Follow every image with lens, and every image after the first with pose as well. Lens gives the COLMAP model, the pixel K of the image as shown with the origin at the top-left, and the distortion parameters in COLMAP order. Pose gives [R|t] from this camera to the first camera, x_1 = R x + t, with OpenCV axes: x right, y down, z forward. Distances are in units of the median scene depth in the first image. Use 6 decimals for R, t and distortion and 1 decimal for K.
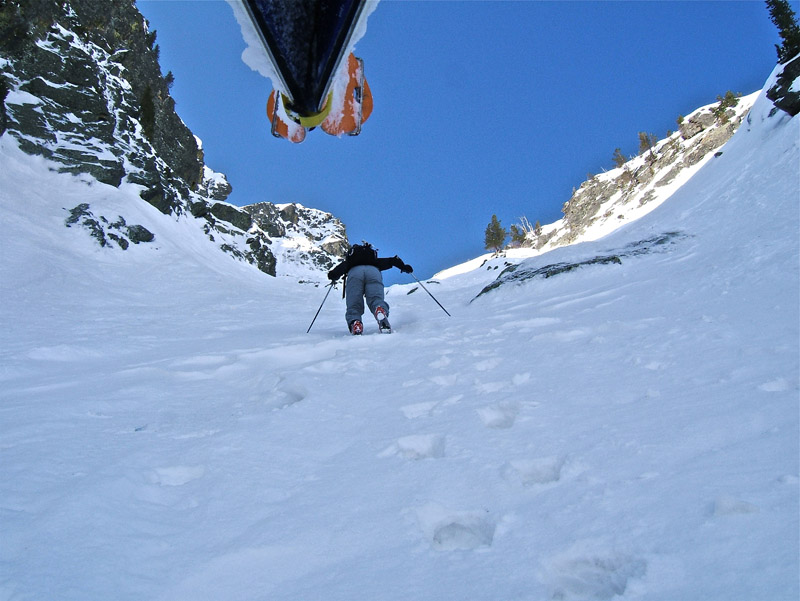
lens RADIAL K [[758.4, 0, 400.9], [0, 758.4, 300.3], [0, 0, 1]] dist [-0.091703, 0.000000]
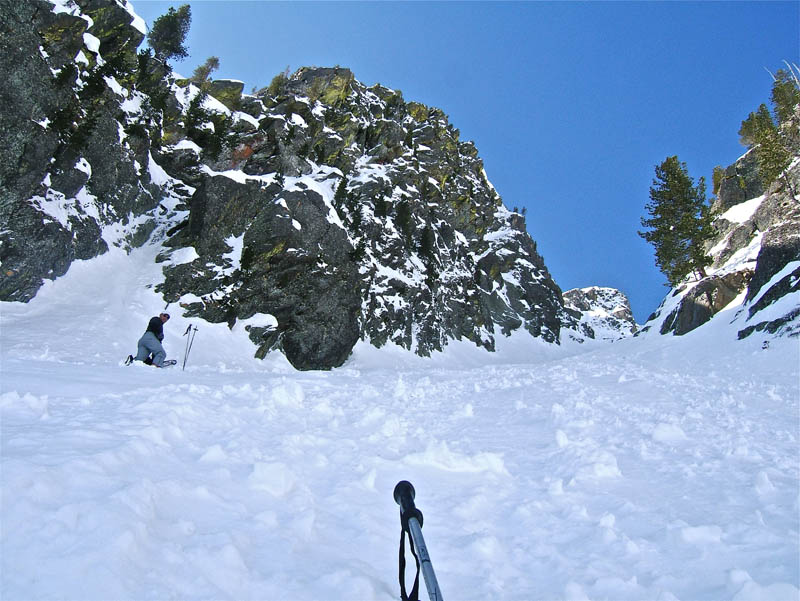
lens RADIAL K [[758.4, 0, 399.9], [0, 758.4, 302.0], [0, 0, 1]] dist [-0.091703, 0.000000]
pose [[0.924146, -0.088722, -0.371596, 0.077184], [0.065634, 0.995070, -0.074353, -0.005083], [0.376360, 0.044324, 0.925412, -0.686590]]
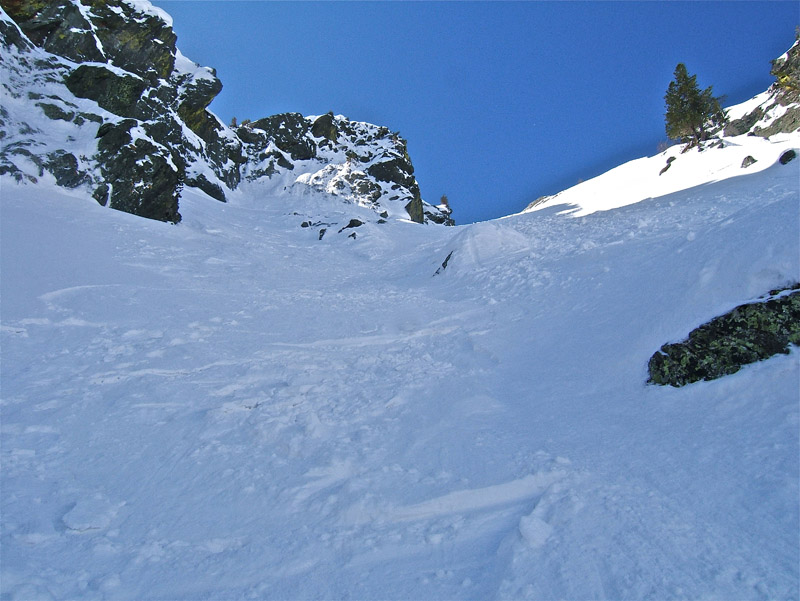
lens RADIAL K [[758.4, 0, 400.0], [0, 758.4, 301.2], [0, 0, 1]] dist [-0.091703, 0.000000]
pose [[0.992604, -0.039397, -0.114826, -0.002074], [0.049088, 0.995354, 0.082826, -0.007206], [0.111030, -0.087850, 0.989927, 0.304259]]
